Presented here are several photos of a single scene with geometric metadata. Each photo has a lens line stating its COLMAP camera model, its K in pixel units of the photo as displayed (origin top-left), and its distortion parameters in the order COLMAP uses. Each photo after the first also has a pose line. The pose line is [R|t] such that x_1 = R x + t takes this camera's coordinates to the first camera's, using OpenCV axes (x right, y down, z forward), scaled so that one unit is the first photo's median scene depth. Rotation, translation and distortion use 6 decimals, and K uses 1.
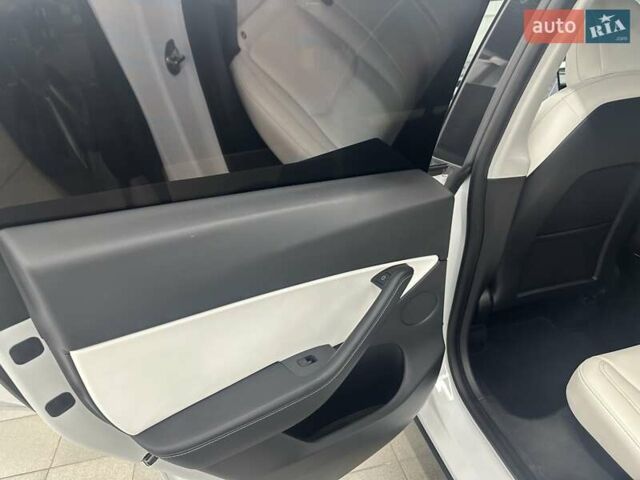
lens RADIAL K [[462.7, 0, 318.8], [0, 462.7, 242.5], [0, 0, 1]] dist [0.027309, -0.036504]
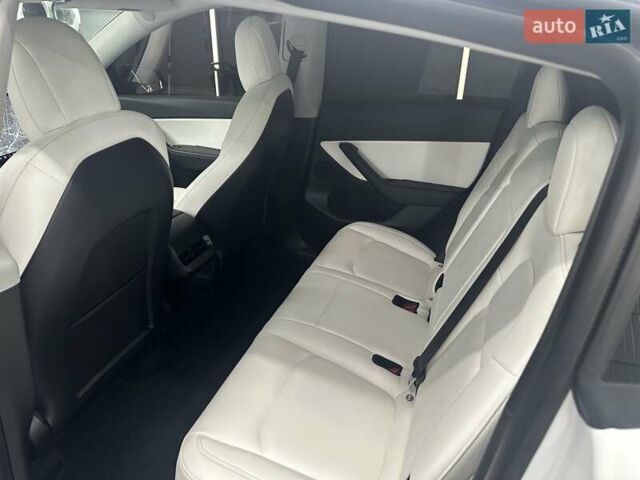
lens RADIAL K [[462.7, 0, 318.8], [0, 462.7, 242.5], [0, 0, 1]] dist [0.027309, -0.036504]
pose [[0.563631, -0.249801, 0.787349, 0.131182], [0.331793, 0.941368, 0.061150, -0.062578], [-0.756461, 0.226771, 0.613467, 0.183911]]
